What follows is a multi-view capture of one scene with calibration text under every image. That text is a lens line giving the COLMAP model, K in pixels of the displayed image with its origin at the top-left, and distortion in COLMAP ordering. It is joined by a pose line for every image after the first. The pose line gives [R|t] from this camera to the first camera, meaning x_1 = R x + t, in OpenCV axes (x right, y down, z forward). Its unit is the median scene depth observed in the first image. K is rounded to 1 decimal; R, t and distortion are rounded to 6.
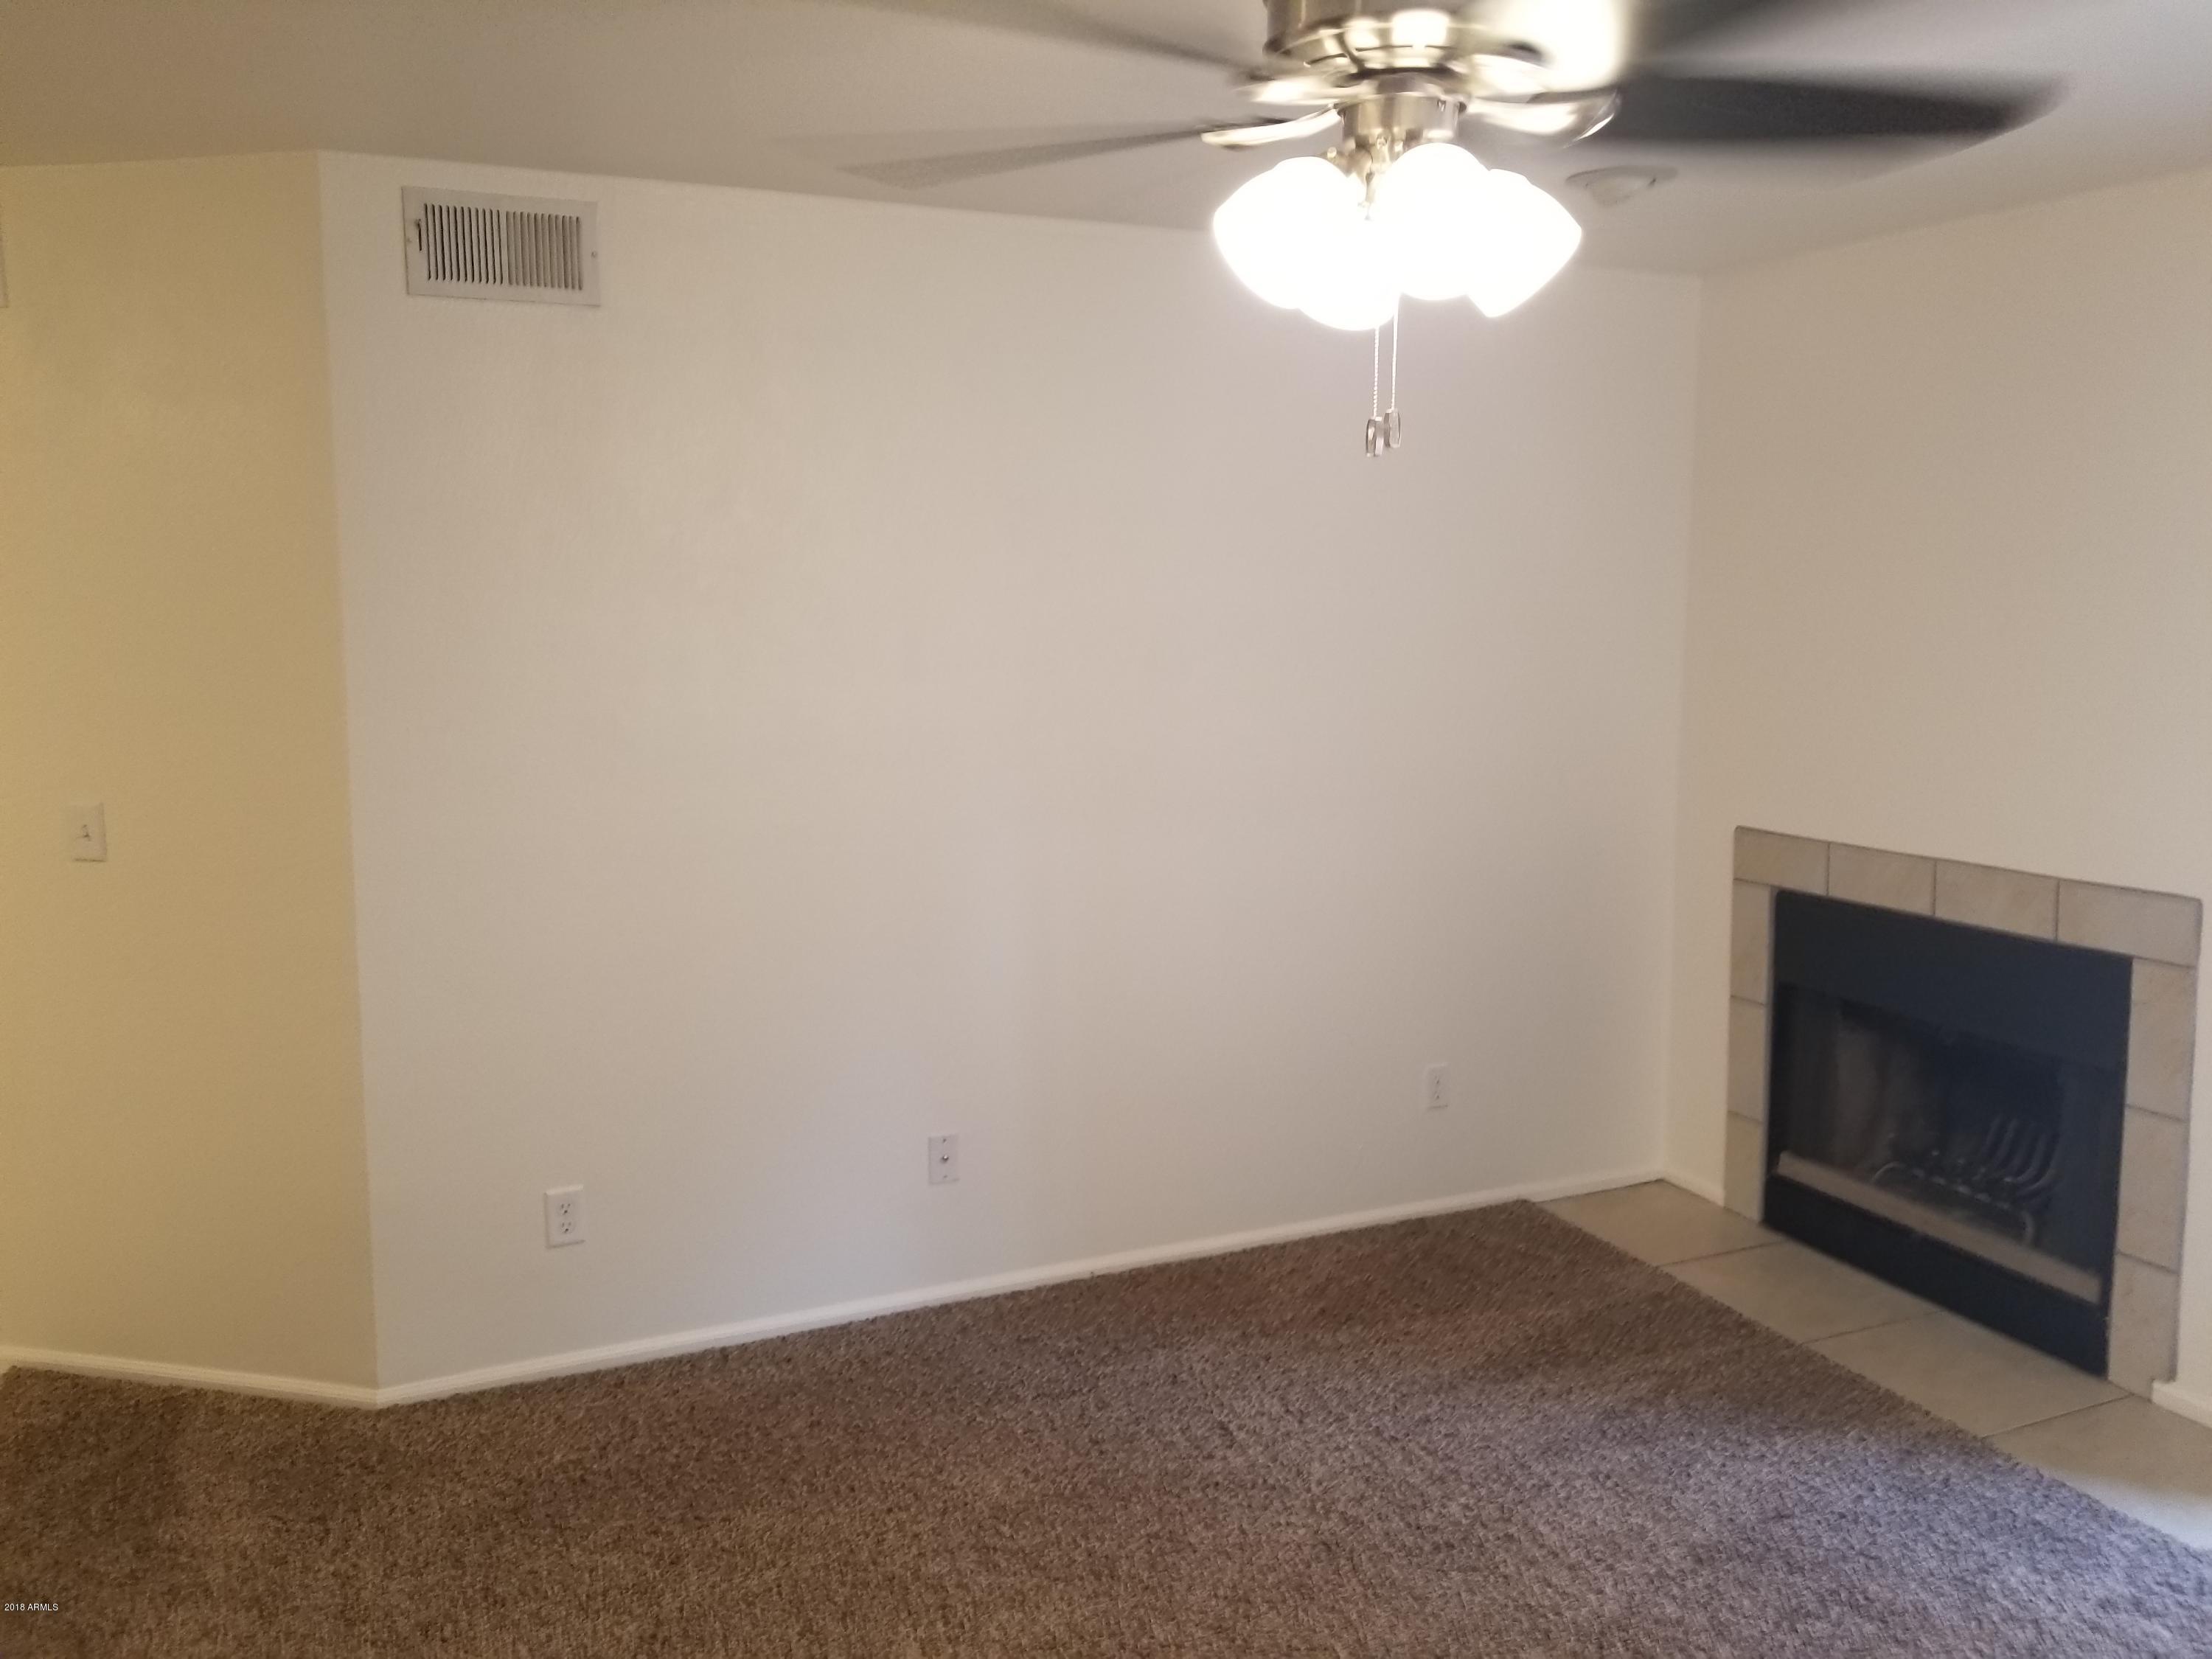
lens RADIAL K [[1740.7, 0, 1124.3], [0, 1740.7, 826.6], [0, 0, 1]] dist [0.084370, -0.149318]
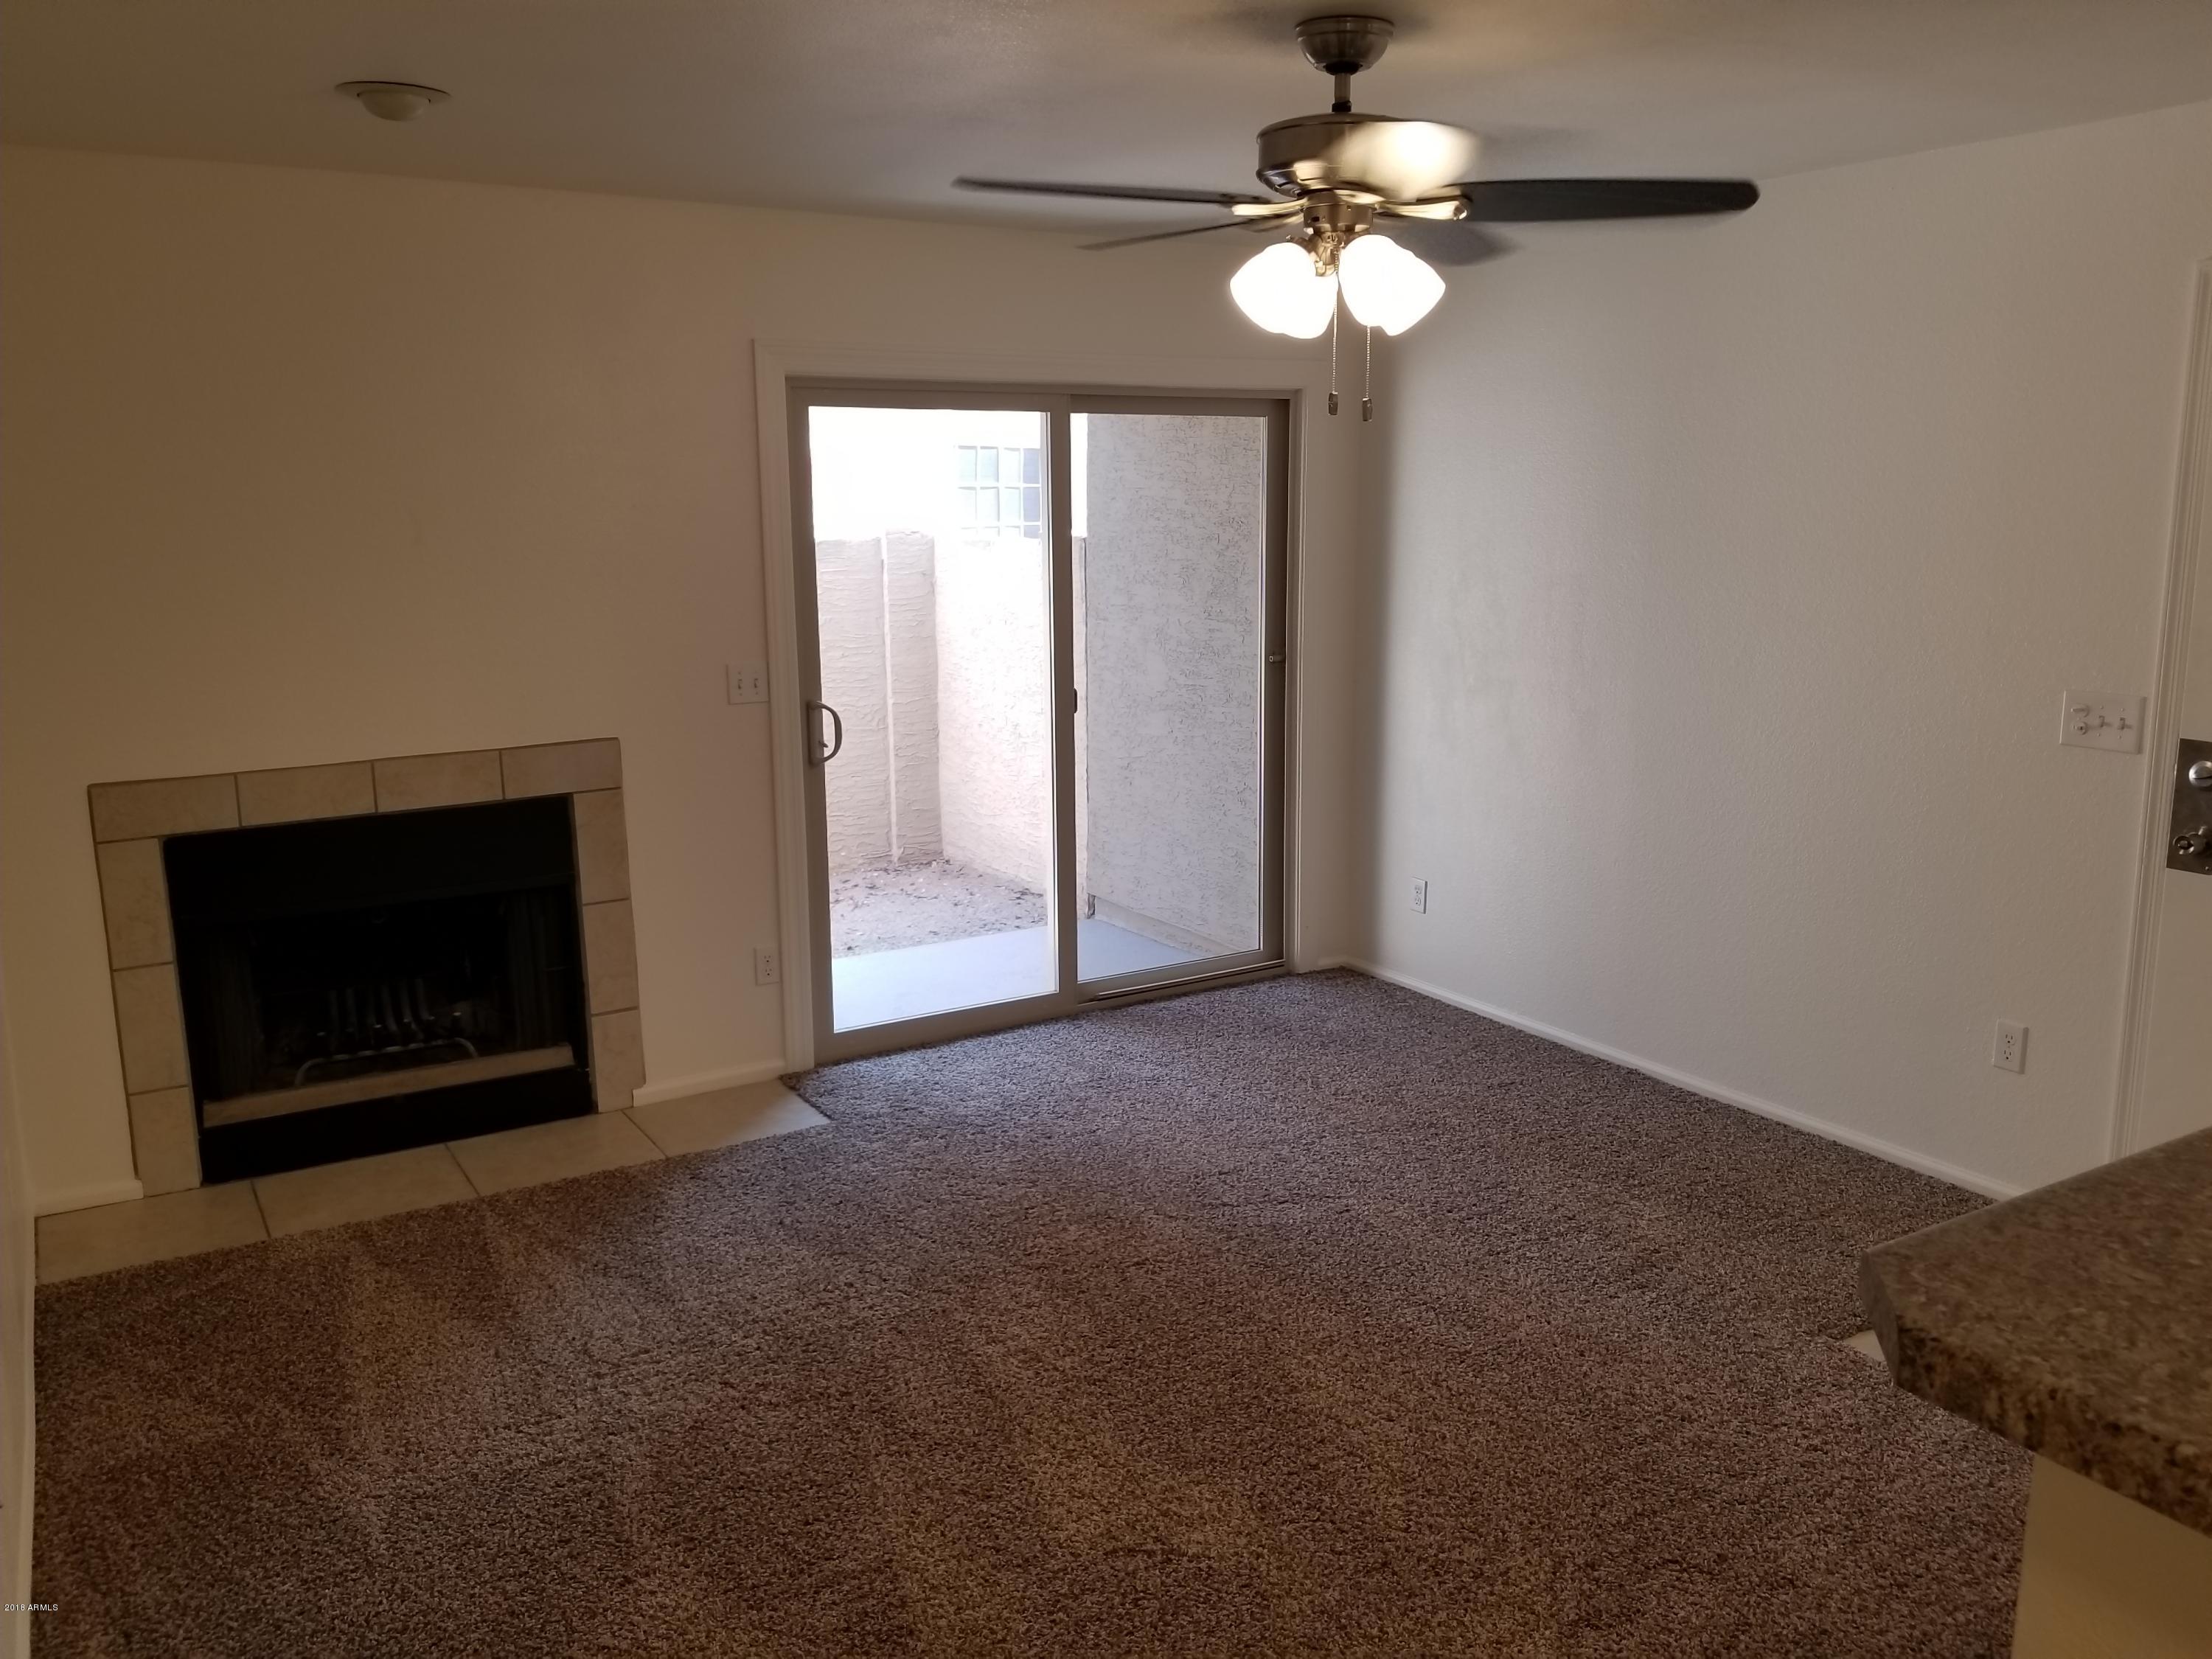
lens RADIAL K [[1740.7, 0, 1125.4], [0, 1740.7, 827.9], [0, 0, 1]] dist [0.084370, -0.149318]
pose [[-0.123845, -0.185231, 0.974860, -0.732177], [0.147086, 0.968144, 0.202640, -0.101895], [-0.981340, 0.168485, -0.092655, 0.682432]]
